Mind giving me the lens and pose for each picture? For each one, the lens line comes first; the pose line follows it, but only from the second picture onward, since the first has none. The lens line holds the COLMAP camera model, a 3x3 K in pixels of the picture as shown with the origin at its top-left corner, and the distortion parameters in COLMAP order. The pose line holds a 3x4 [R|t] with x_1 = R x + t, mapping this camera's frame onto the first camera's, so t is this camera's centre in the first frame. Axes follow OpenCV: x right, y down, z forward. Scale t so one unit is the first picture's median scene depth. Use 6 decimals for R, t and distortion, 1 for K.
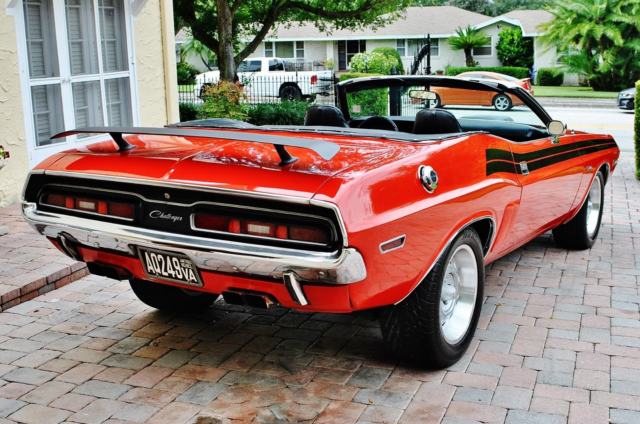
lens RADIAL K [[795.6, 0, 320.0], [0, 795.6, 212.0], [0, 0, 1]] dist [-0.069280, 0.001253]
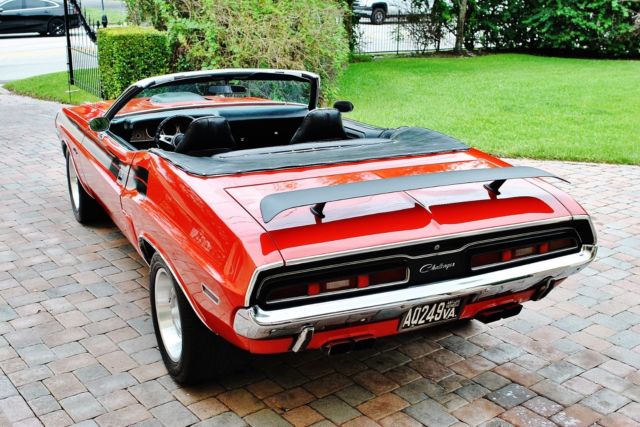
lens RADIAL K [[781.4, 0, 322.6], [0, 781.4, 200.6], [0, 0, 1]] dist [-0.077648, 0.037602]
pose [[0.531777, -0.229174, 0.815287, -0.954524], [0.143790, 0.973145, 0.179759, -0.248872], [-0.834588, 0.021639, 0.550449, 0.505742]]
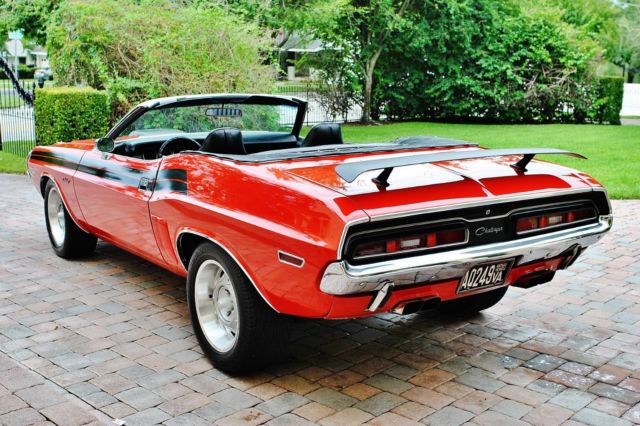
lens RADIAL K [[781.4, 0, 322.6], [0, 781.4, 200.1], [0, 0, 1]] dist [-0.077648, 0.037602]
pose [[0.405822, -0.156079, 0.900527, -1.123638], [0.167446, 0.981330, 0.094624, -0.158822], [-0.898482, 0.112389, 0.424380, 0.660055]]
